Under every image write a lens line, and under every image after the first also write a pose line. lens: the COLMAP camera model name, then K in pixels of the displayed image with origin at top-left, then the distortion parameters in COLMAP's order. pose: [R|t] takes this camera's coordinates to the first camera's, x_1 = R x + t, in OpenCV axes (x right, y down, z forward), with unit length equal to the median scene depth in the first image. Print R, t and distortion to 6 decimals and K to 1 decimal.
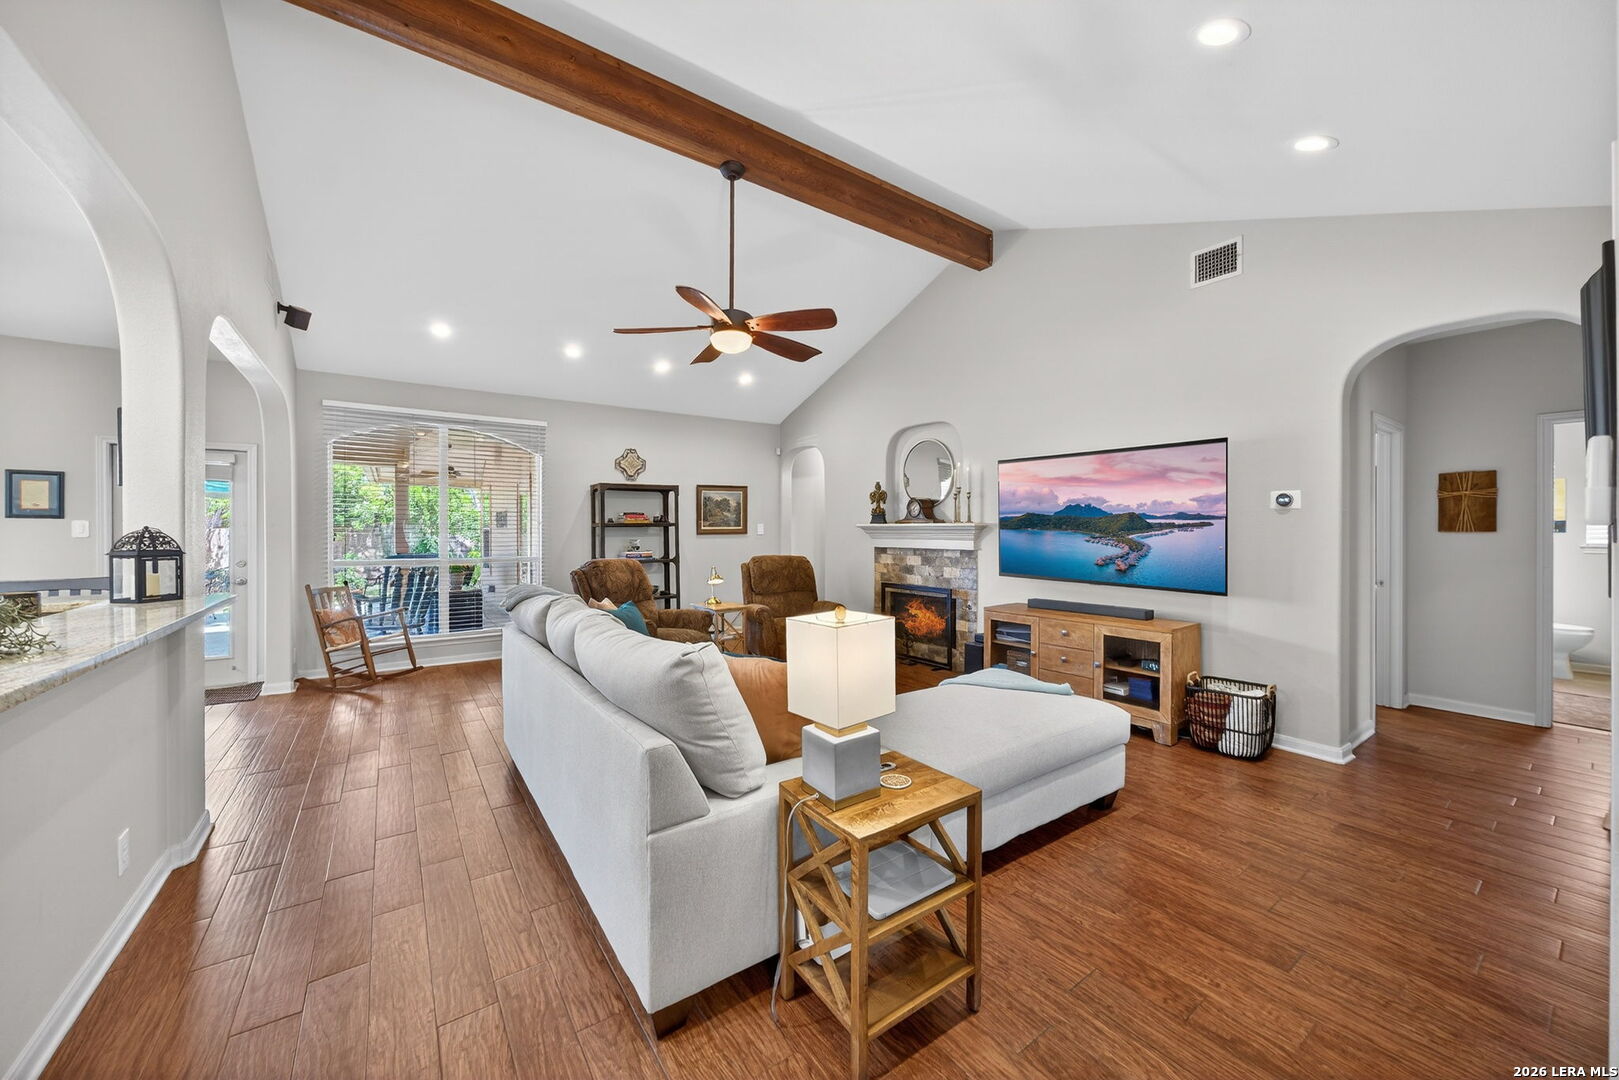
lens RADIAL K [[584.2, 0, 808.5], [0, 584.2, 530.0], [0, 0, 1]] dist [-0.015448, 0.000131]
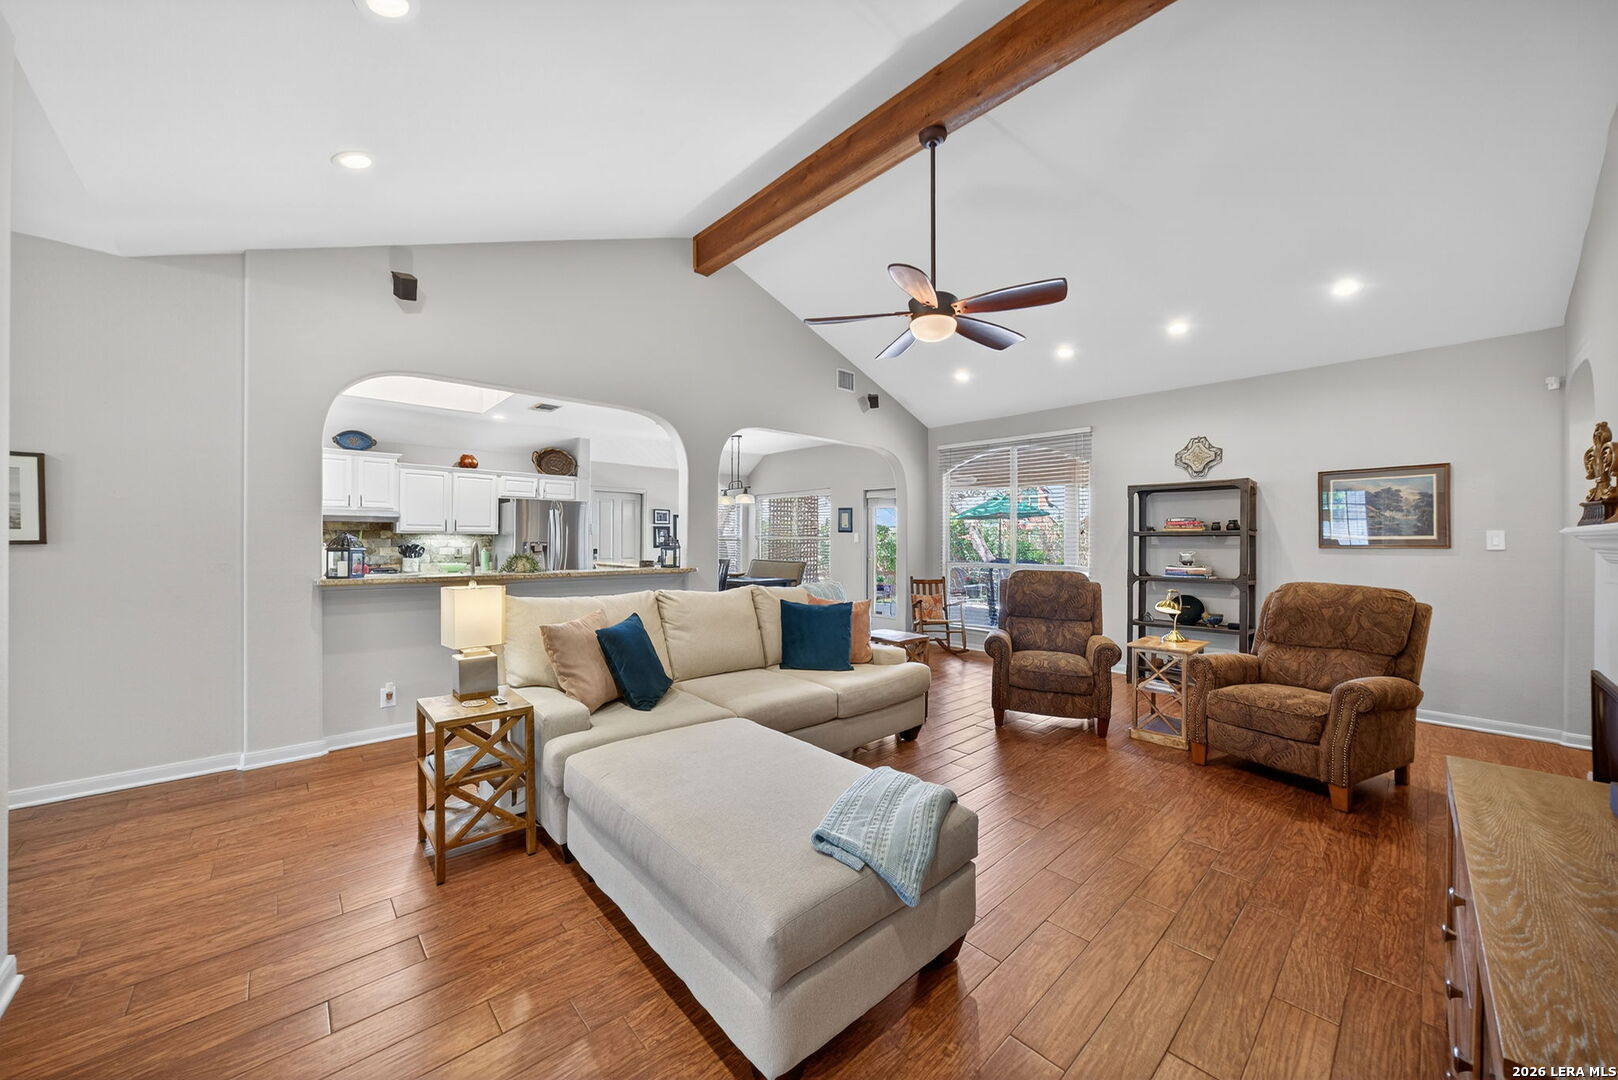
lens RADIAL K [[583.8, 0, 810.7], [0, 583.8, 537.3], [0, 0, 1]] dist [-0.002001, 0.000291]
pose [[0.133993, -0.000571, -0.990982, 0.468508], [-0.004611, 0.999989, -0.001200, -0.000743], [0.990972, 0.004730, 0.133989, 0.442560]]
